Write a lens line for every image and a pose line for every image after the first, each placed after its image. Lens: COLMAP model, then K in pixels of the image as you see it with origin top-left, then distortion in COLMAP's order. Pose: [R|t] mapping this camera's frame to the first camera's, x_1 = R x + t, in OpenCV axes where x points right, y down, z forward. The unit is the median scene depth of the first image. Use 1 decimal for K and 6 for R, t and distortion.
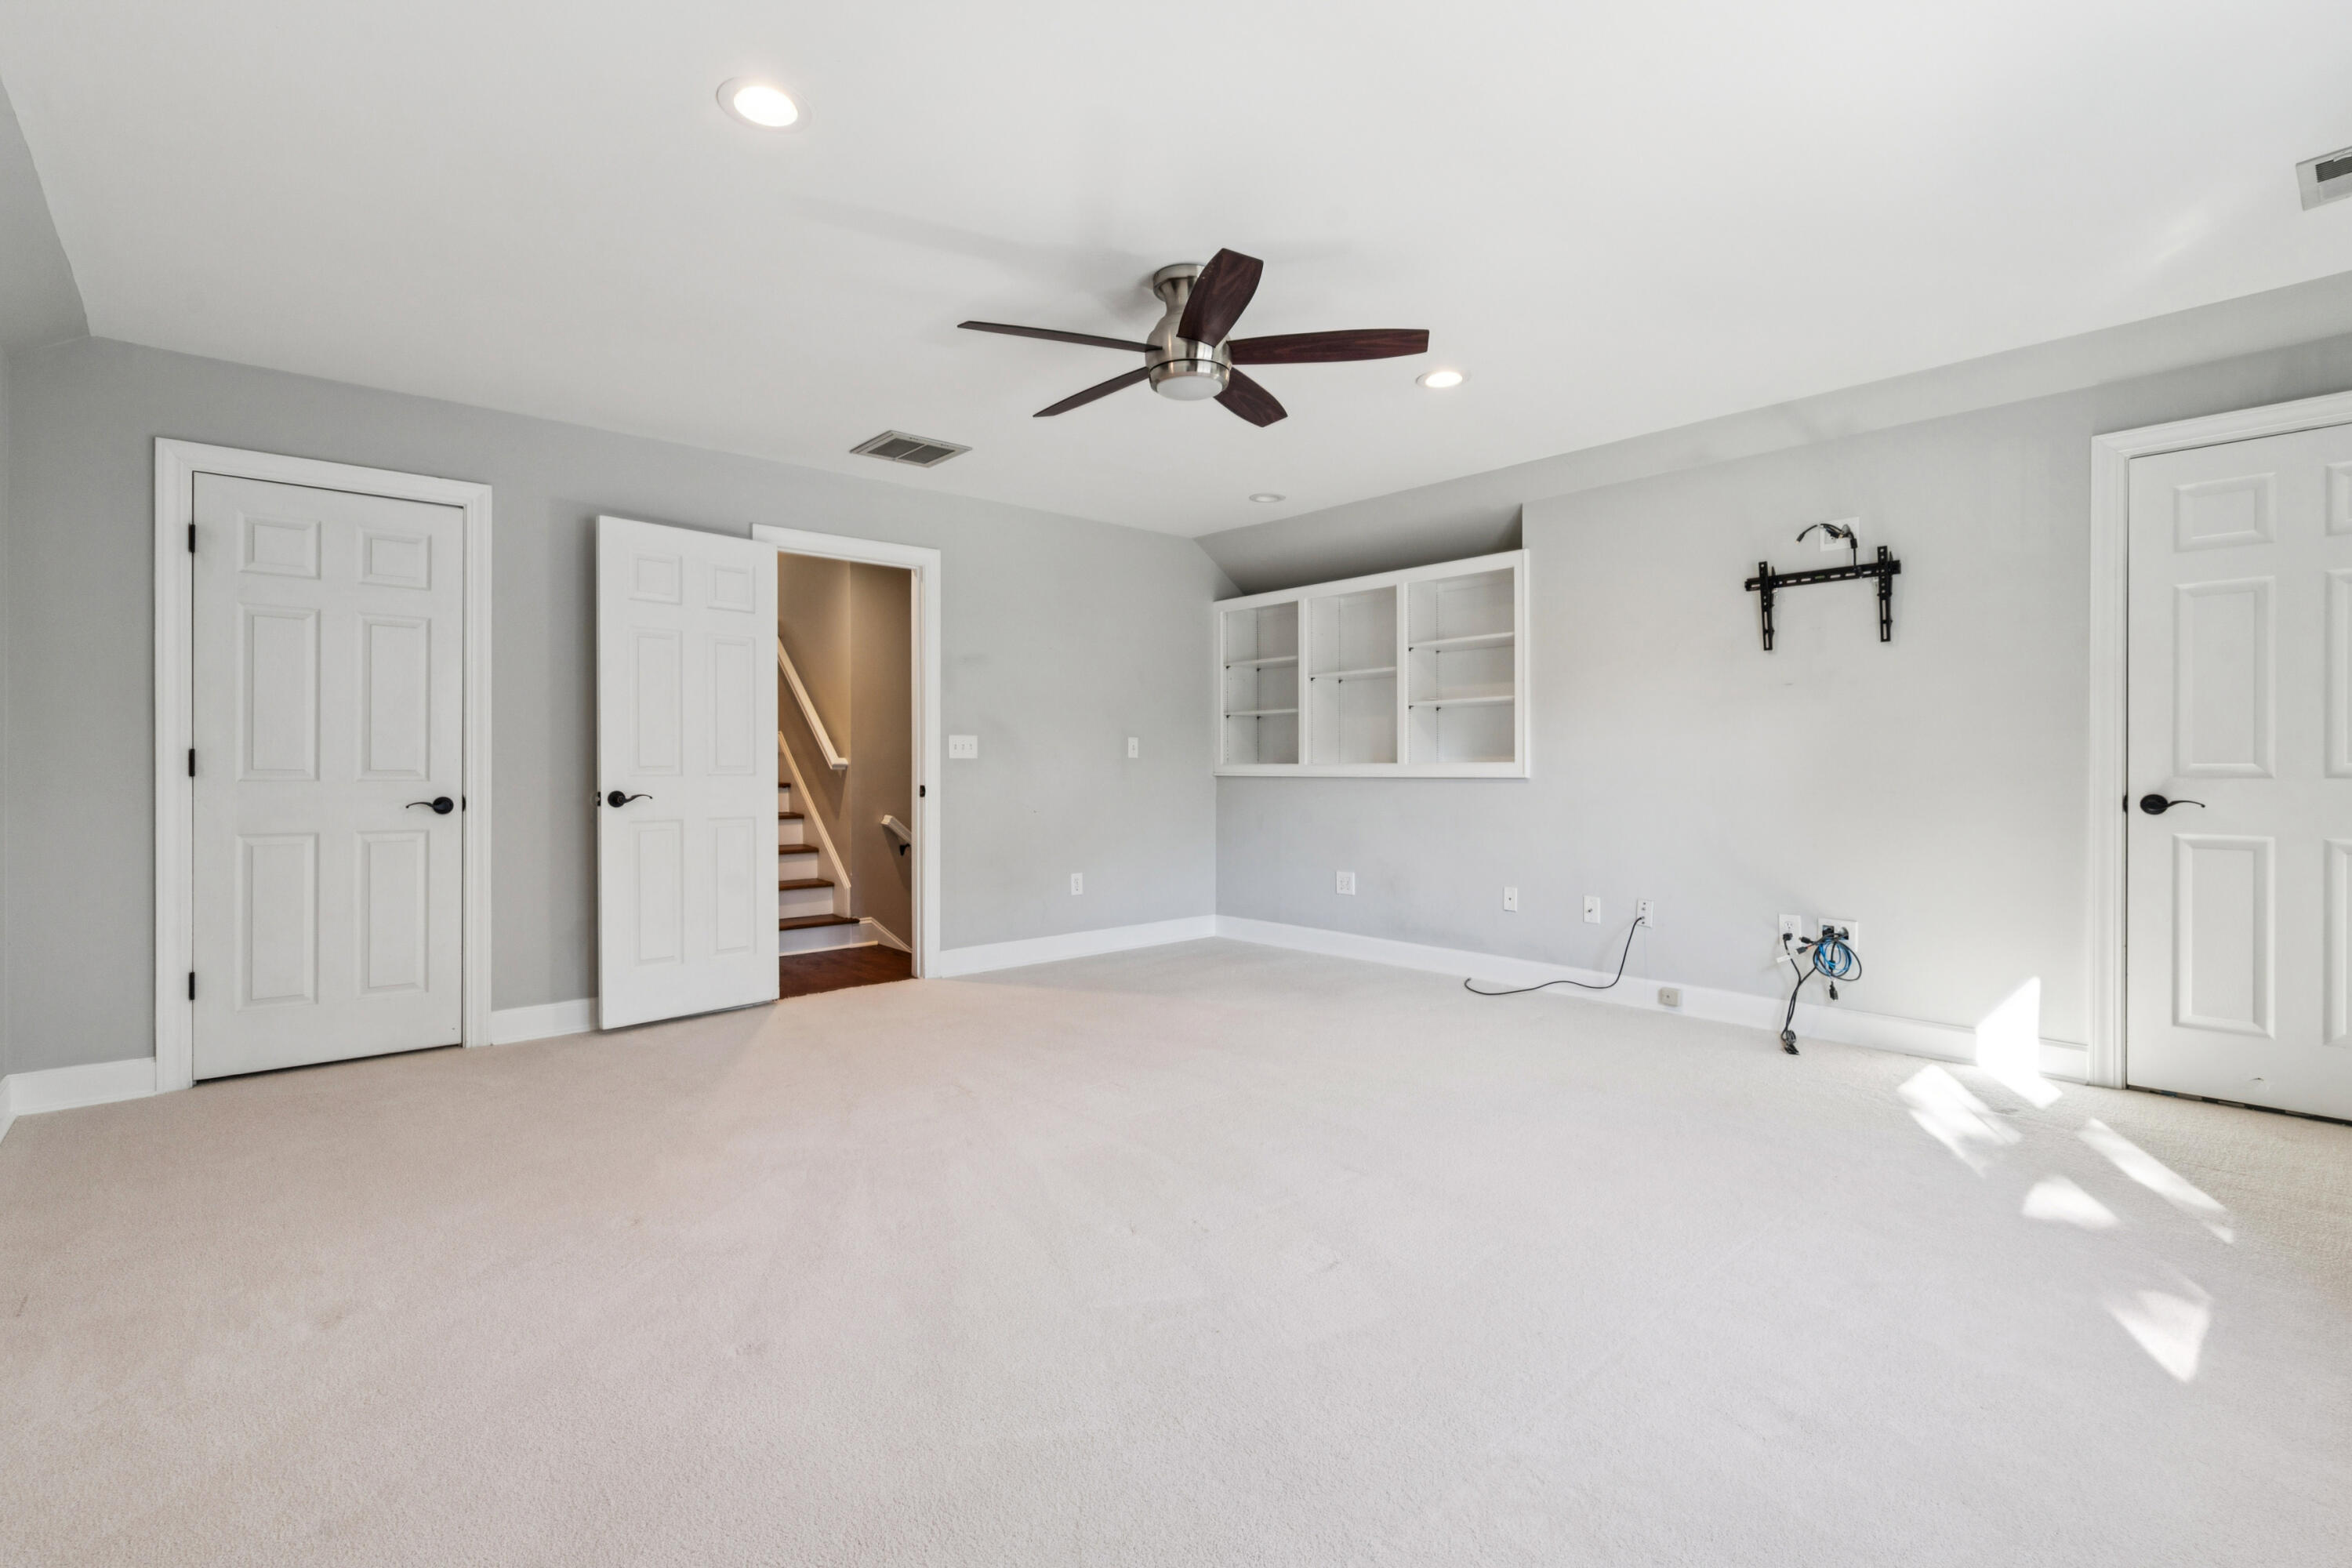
lens RADIAL K [[1063.6, 0, 1167.7], [0, 1063.6, 767.8], [0, 0, 1]] dist [-0.004506, 0.001898]
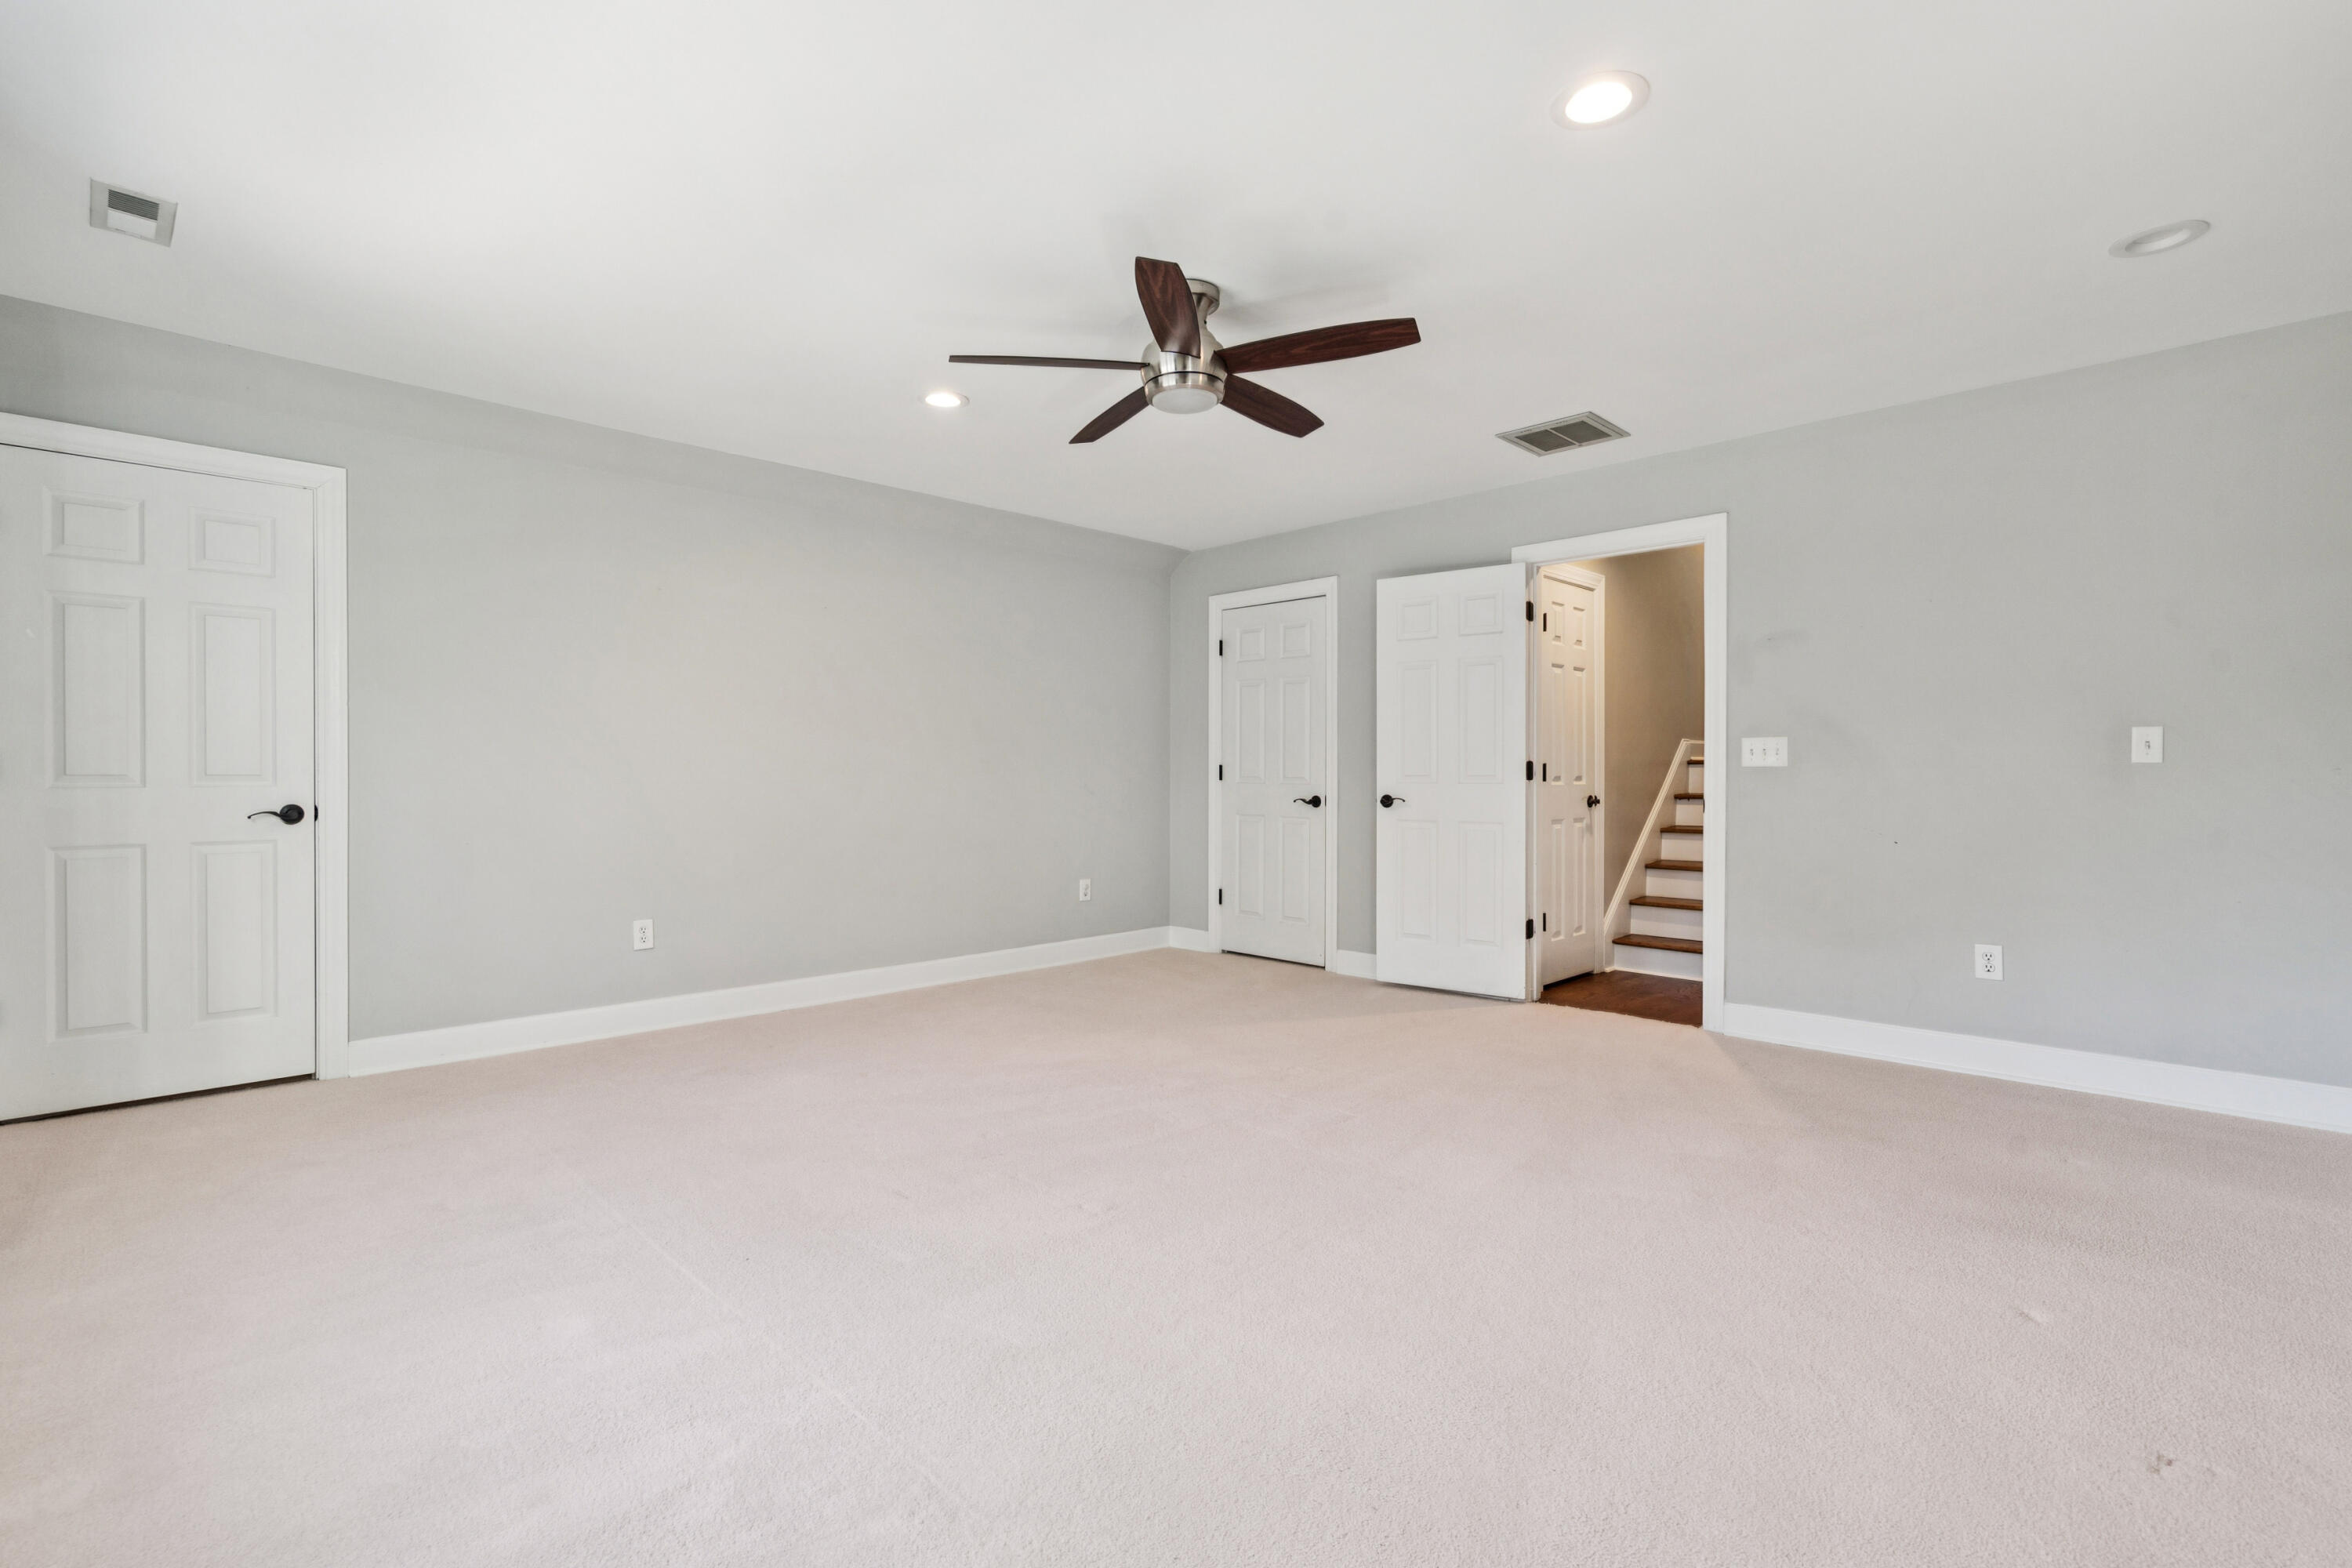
lens RADIAL K [[1063.6, 0, 1171.5], [0, 1063.6, 781.6], [0, 0, 1]] dist [-0.004506, 0.001898]
pose [[0.070651, 0.010734, -0.997443, 0.583865], [-0.000295, 0.999942, 0.010740, -0.006480], [0.997501, -0.000464, 0.070650, 0.527548]]
